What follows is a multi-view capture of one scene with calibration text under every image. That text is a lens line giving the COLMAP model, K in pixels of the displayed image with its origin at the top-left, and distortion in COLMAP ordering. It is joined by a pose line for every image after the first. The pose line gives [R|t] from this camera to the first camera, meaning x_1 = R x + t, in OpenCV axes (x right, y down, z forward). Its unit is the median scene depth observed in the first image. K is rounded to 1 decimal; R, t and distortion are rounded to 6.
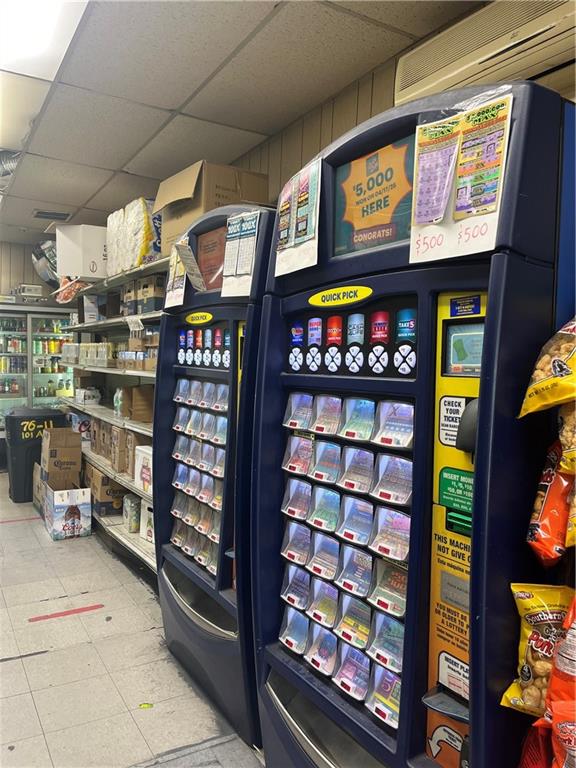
lens RADIAL K [[592.3, 0, 291.4], [0, 592.3, 378.0], [0, 0, 1]] dist [0.034415, -0.003442]
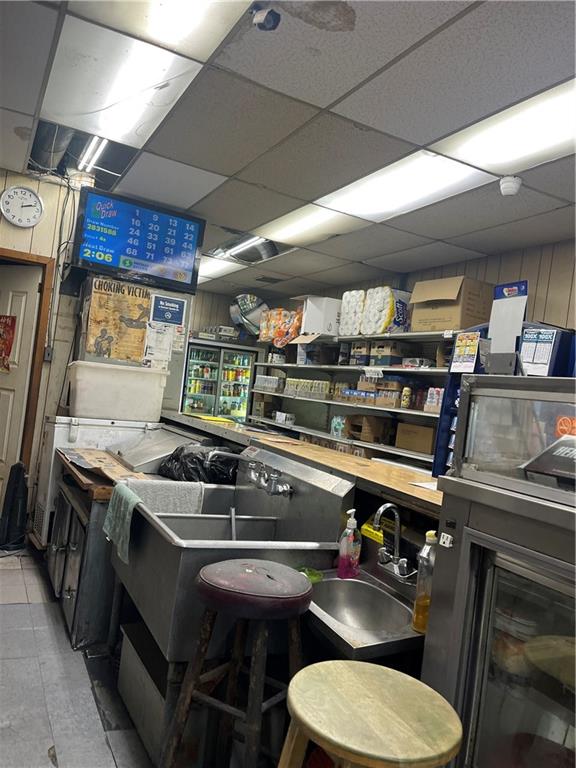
lens RADIAL K [[592.3, 0, 283.7], [0, 592.3, 390.7], [0, 0, 1]] dist [0.034415, -0.003442]
pose [[0.994266, 0.089193, -0.058993, -0.376837], [-0.091195, 0.995313, -0.032164, 0.017097], [0.055848, 0.037359, 0.997740, -0.422886]]
